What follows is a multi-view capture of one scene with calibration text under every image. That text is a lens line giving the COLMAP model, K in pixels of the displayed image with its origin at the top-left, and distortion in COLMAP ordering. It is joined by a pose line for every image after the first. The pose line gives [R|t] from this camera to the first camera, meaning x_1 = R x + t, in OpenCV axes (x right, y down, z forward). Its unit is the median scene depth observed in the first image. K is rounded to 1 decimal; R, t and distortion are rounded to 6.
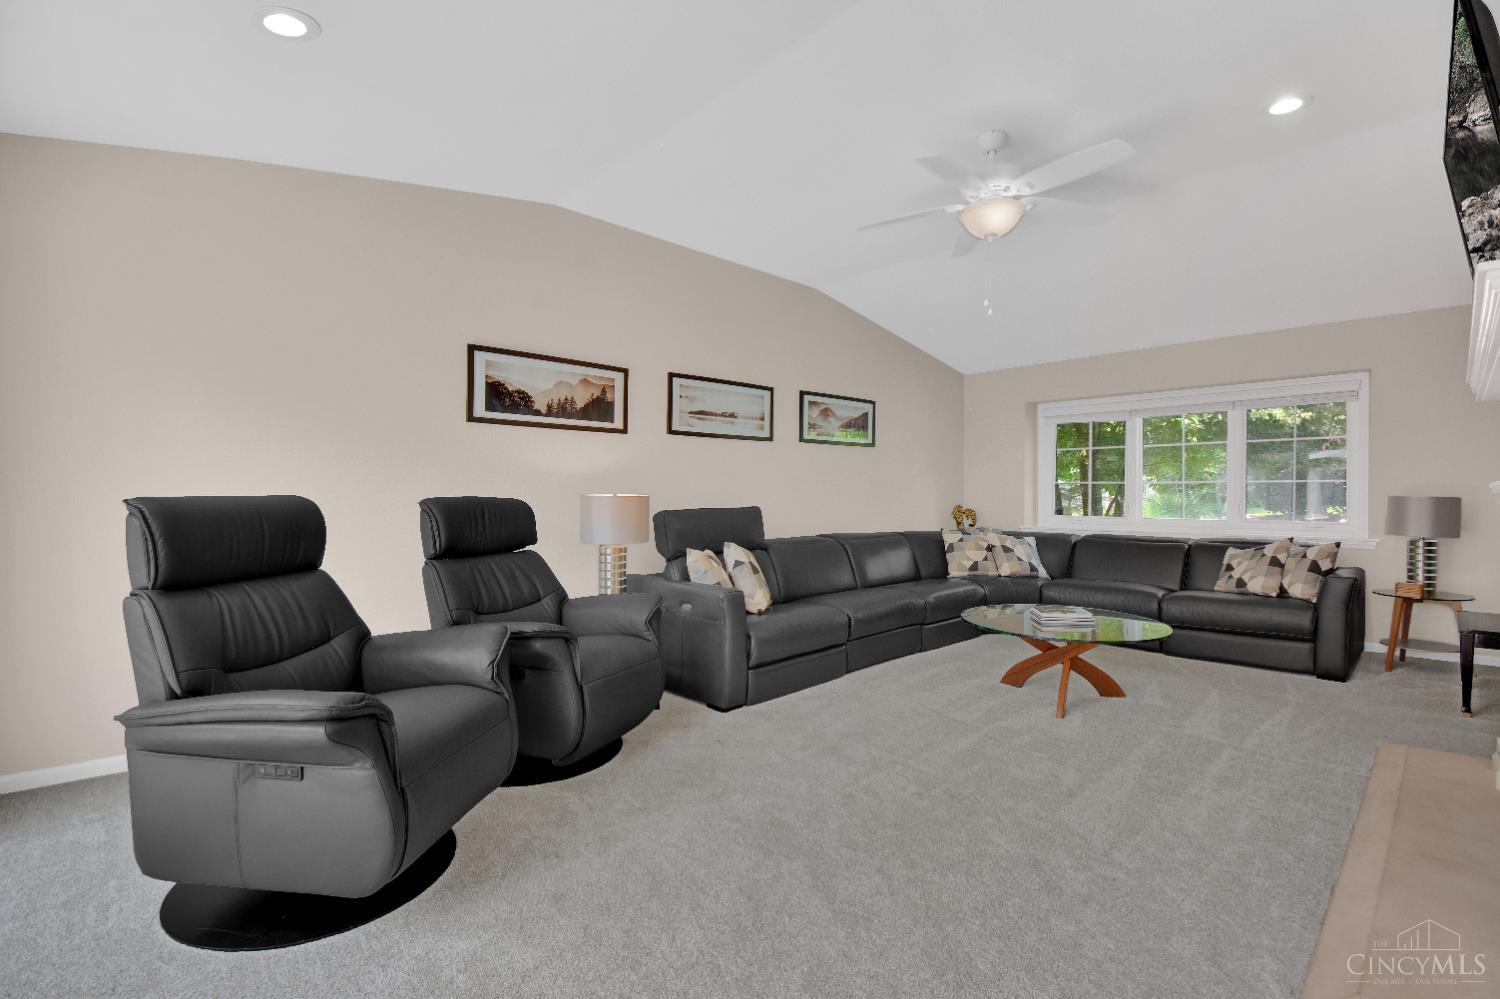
lens RADIAL K [[668.4, 0, 768.6], [0, 668.4, 495.0], [0, 0, 1]] dist [-0.000150, -0.000038]
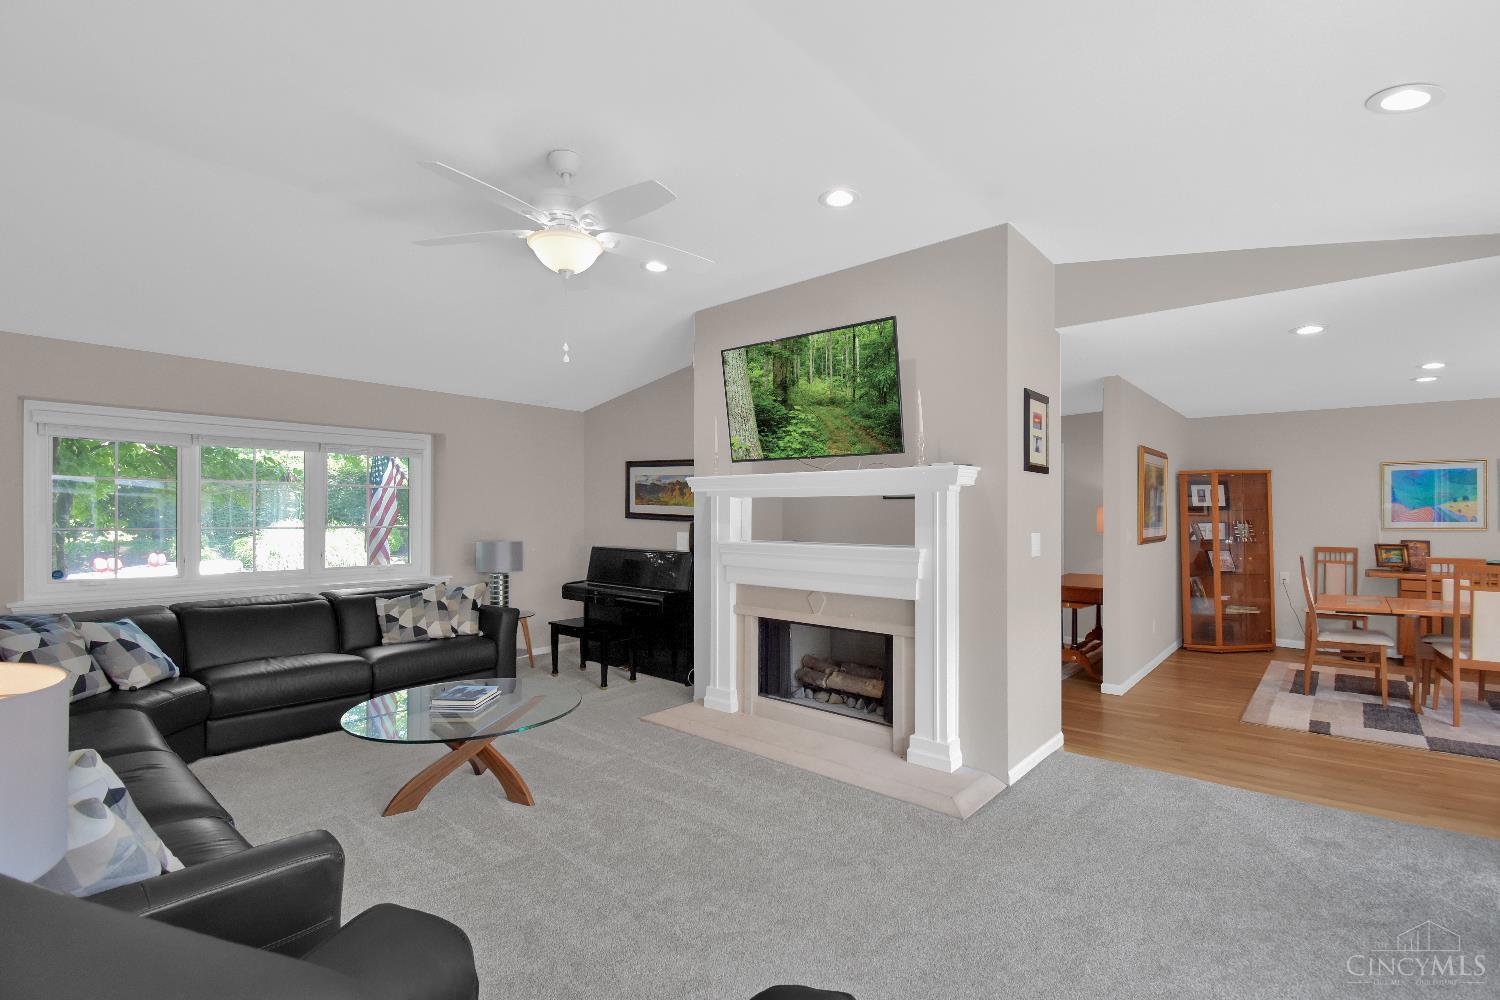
lens RADIAL K [[671.8, 0, 750.6], [0, 671.8, 522.0], [0, 0, 1]] dist [-0.001788, -0.000367]
pose [[-0.092462, -0.009737, 0.995669, -0.383024], [-0.005489, 0.999942, 0.009269, -0.050403], [-0.995701, -0.004608, -0.092510, 0.582203]]
